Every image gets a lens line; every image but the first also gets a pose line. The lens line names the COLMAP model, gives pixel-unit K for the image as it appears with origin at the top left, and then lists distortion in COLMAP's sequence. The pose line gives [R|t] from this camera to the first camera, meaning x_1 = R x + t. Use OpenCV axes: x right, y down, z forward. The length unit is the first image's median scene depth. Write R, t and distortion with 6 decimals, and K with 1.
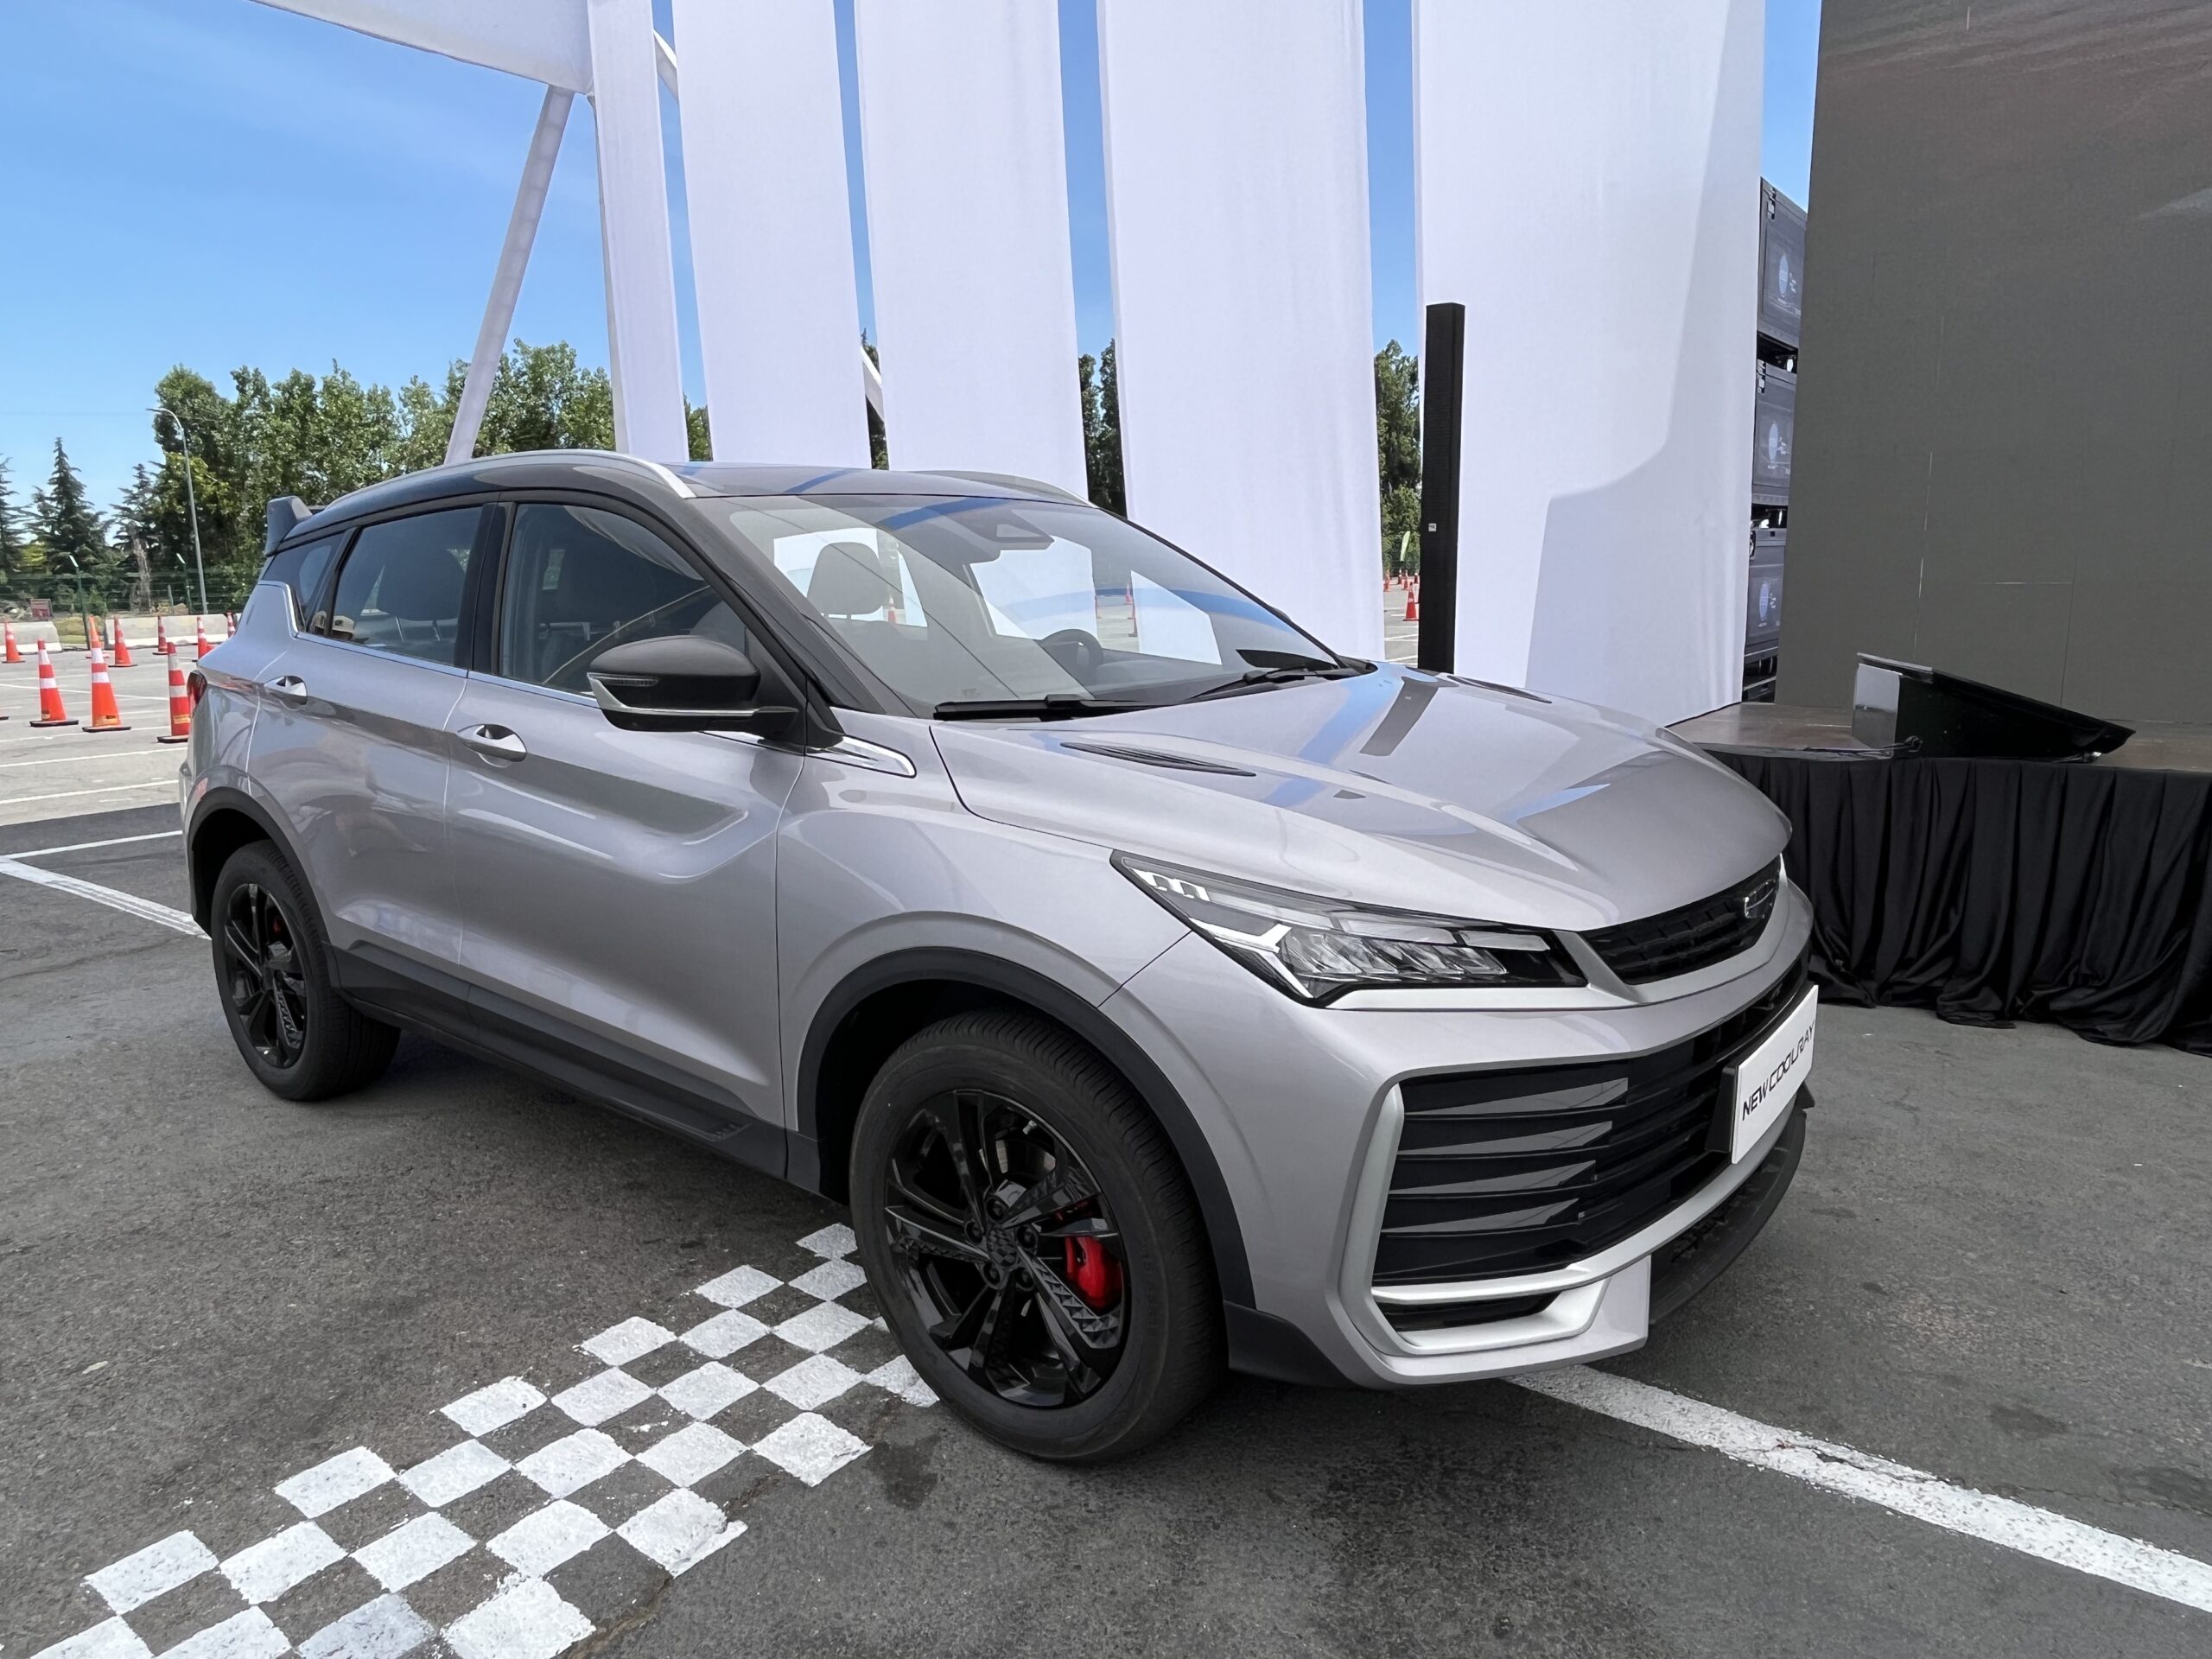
lens RADIAL K [[1436.6, 0, 1106.0], [0, 1436.6, 829.5], [0, 0, 1]] dist [-0.004198, 0.002041]
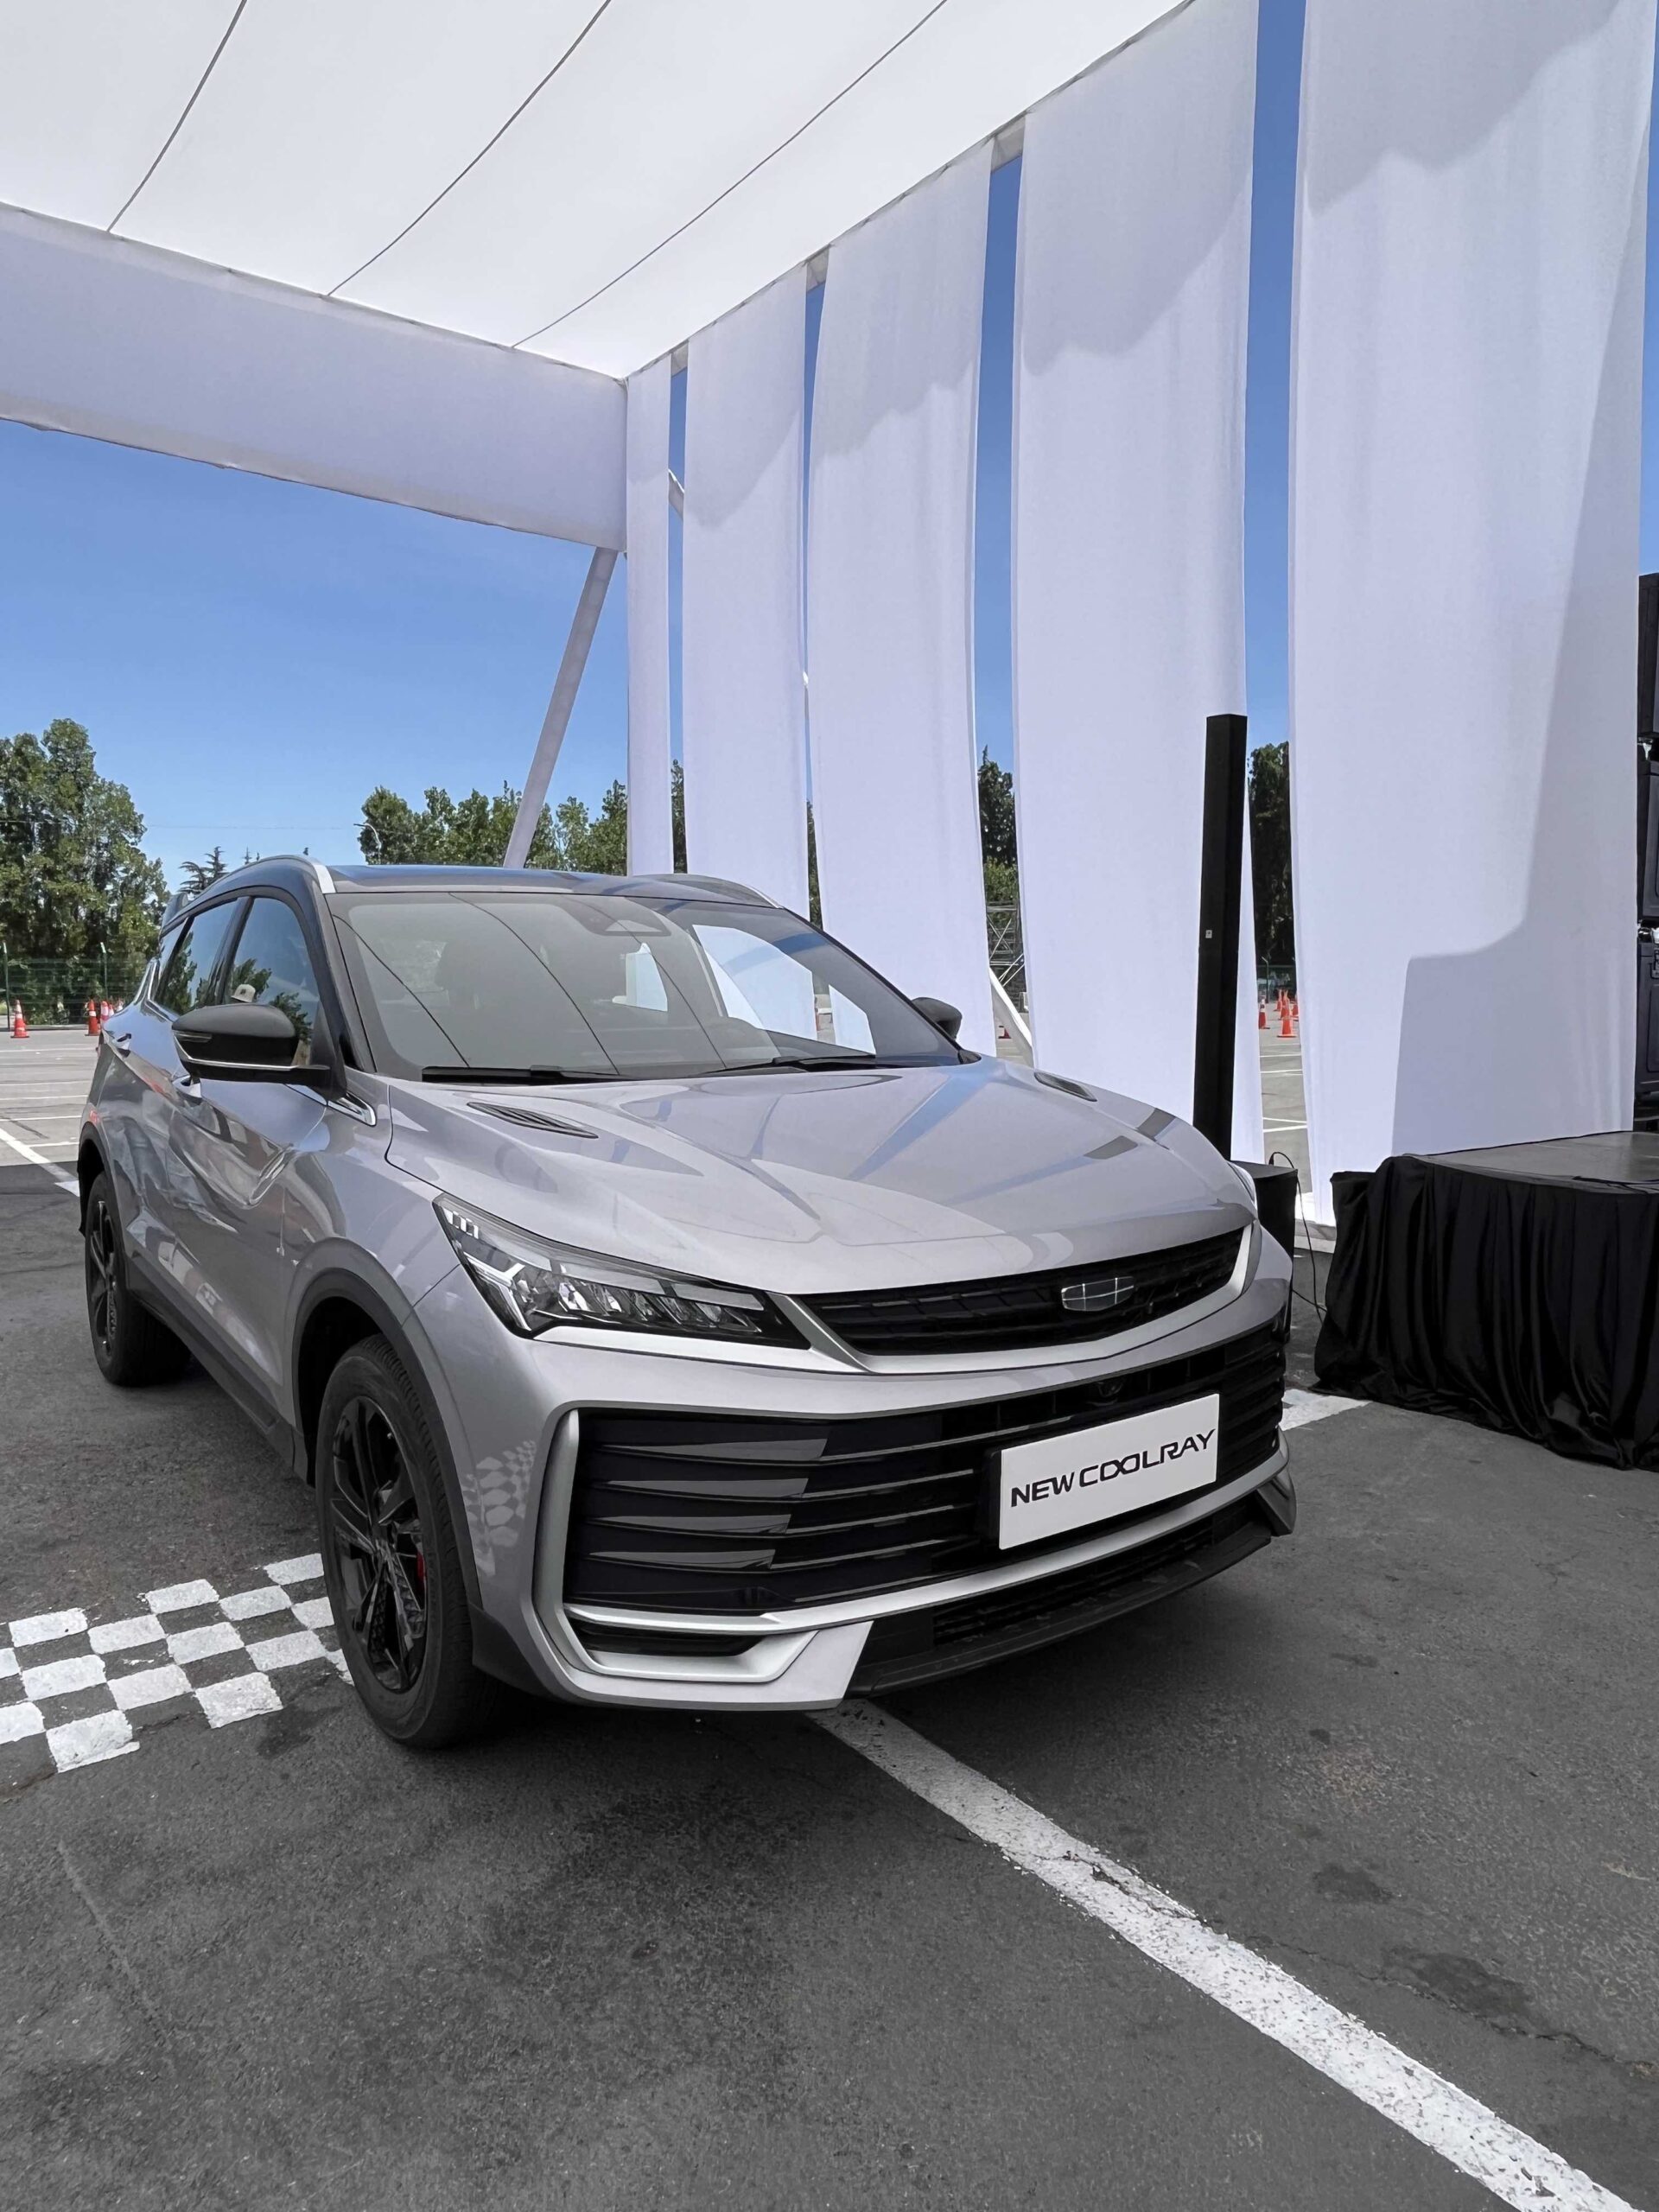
lens RADIAL K [[1436.6, 0, 829.5], [0, 1436.6, 1106.0], [0, 0, 1]] dist [-0.004198, 0.002041]
pose [[0.959619, 0.049633, -0.276888, 0.540774], [-0.074173, 0.994122, -0.078863, 0.011951], [0.271347, 0.096216, 0.957660, -0.022483]]
